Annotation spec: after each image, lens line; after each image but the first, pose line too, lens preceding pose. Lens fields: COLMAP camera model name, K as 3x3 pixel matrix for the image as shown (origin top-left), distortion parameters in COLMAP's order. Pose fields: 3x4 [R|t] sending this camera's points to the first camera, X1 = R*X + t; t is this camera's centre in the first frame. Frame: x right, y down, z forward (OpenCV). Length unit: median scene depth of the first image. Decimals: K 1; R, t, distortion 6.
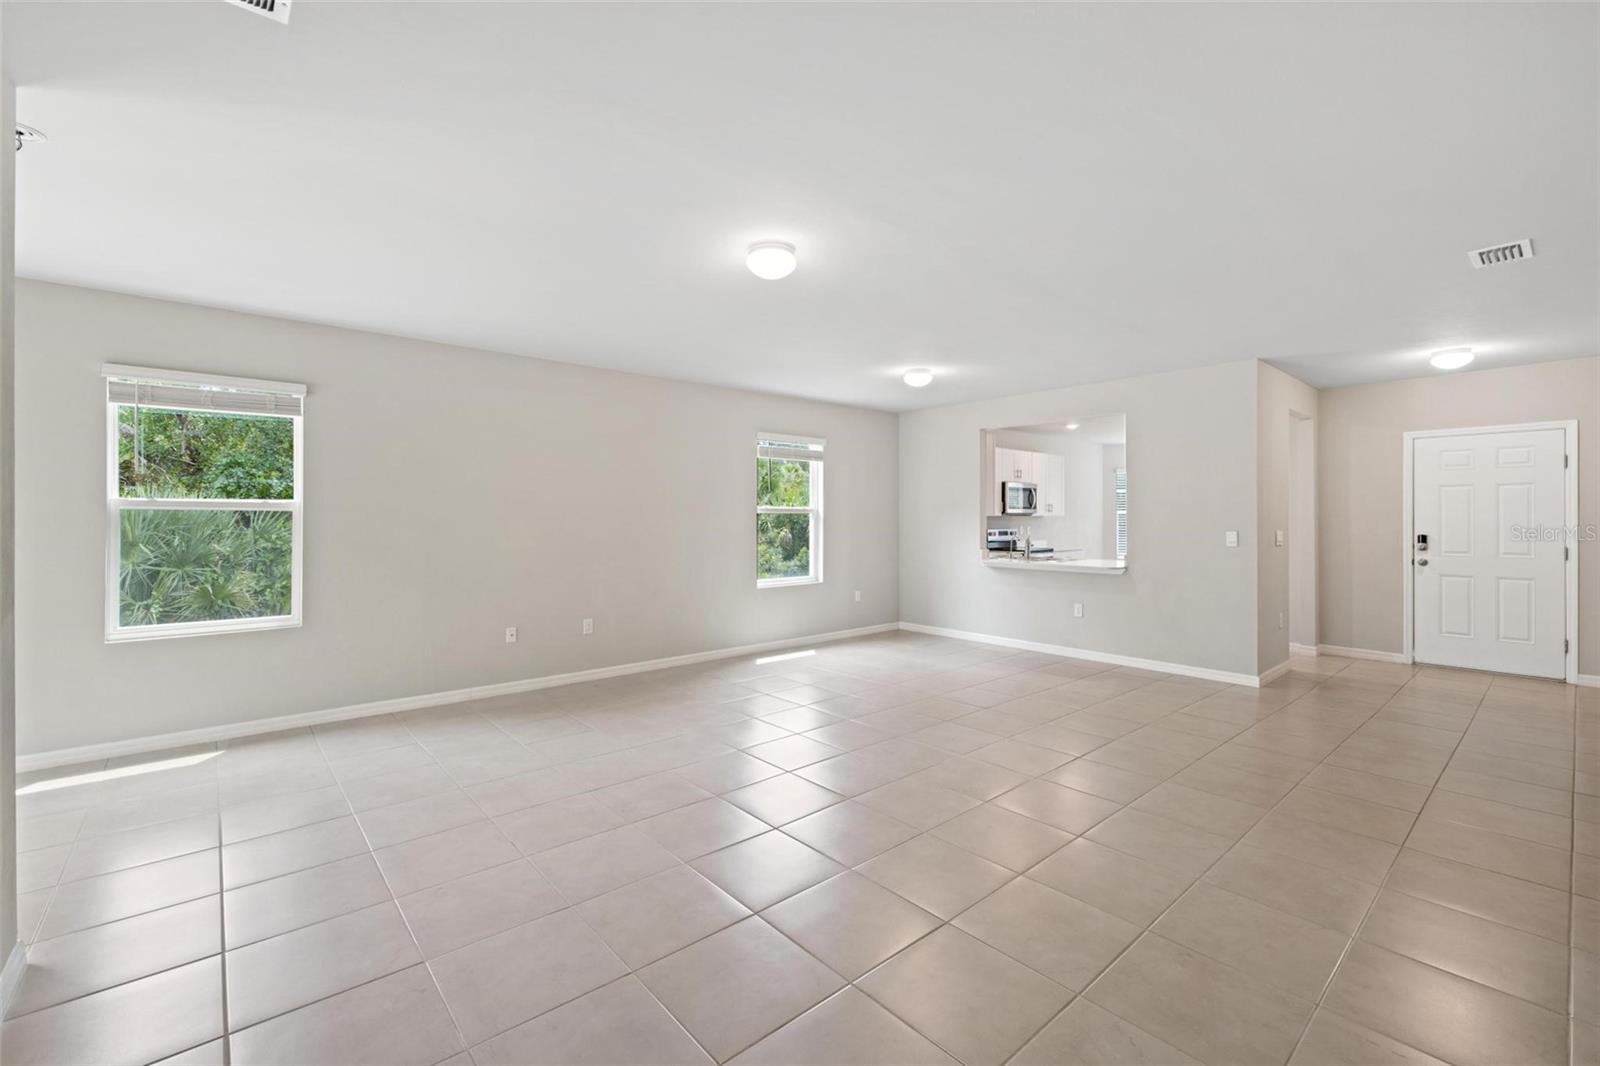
lens RADIAL K [[668.6, 0, 802.9], [0, 668.6, 522.8], [0, 0, 1]] dist [0.012521, 0.000172]
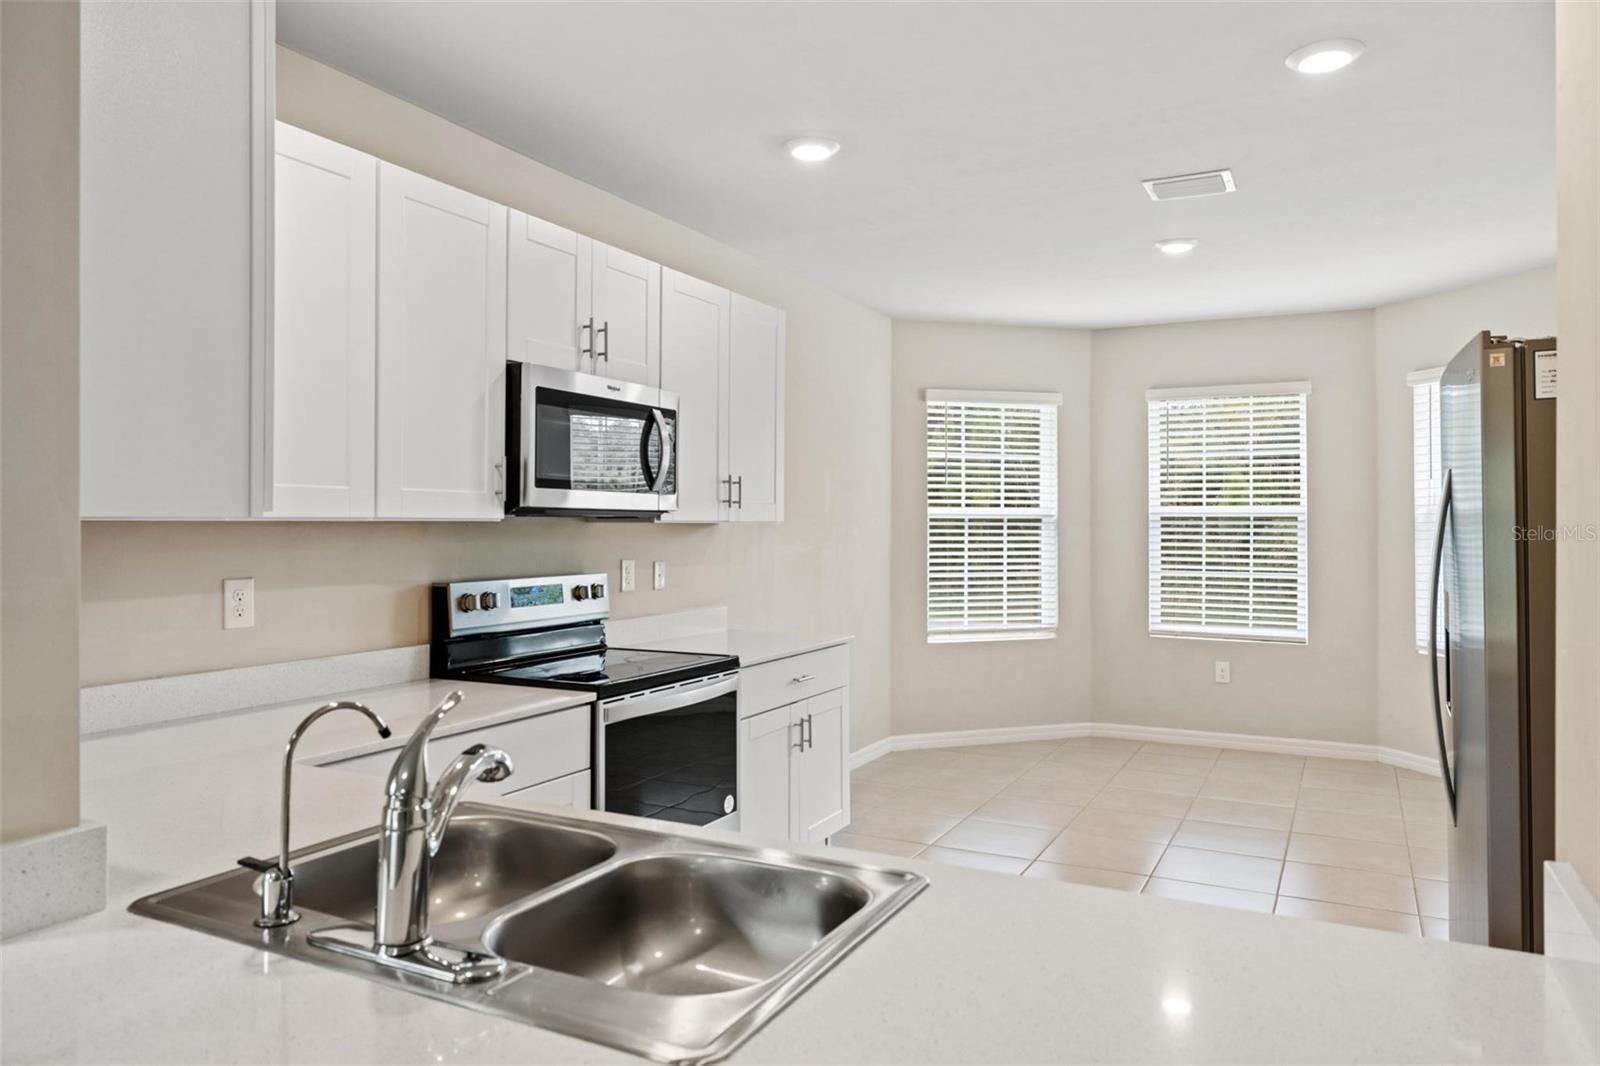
lens RADIAL K [[1078.0, 0, 800.0], [0, 1078.0, 533.0], [0, 0, 1]] dist [0.001323, 0.000034]
pose [[0.930927, 0.001206, 0.365204, 0.246282], [-0.002786, 0.999989, 0.003799, -0.007859], [-0.365196, -0.004554, 0.930920, 0.614731]]
